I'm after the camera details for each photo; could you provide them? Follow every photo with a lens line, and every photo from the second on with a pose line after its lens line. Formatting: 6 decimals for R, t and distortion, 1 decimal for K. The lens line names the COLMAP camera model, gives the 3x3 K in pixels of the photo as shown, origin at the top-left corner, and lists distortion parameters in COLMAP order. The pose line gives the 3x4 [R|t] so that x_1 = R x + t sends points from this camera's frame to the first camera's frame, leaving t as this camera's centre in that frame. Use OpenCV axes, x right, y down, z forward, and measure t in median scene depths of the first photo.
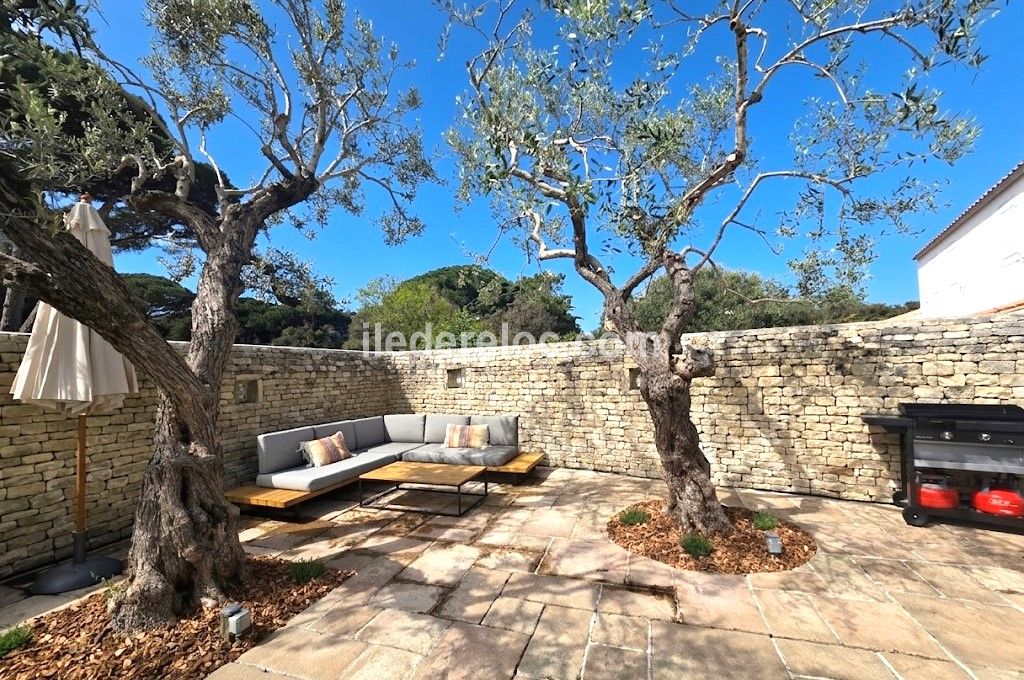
lens RADIAL K [[466.4, 0, 512.0], [0, 466.4, 340.0], [0, 0, 1]] dist [-0.000068, -0.000007]
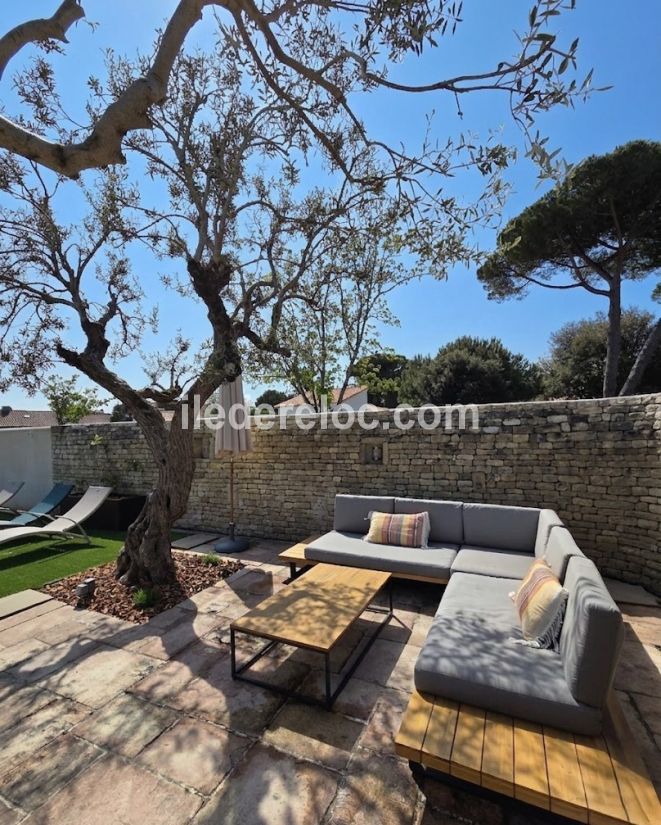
lens RADIAL K [[378.2, 0, 330.5], [0, 378.2, 412.5], [0, 0, 1]] dist [-0.000162, 0.000001]
pose [[-0.175020, -0.039933, -0.983755, 0.325490], [0.085367, 0.994799, -0.055569, 0.056527], [0.980857, -0.093706, -0.170701, 1.076310]]
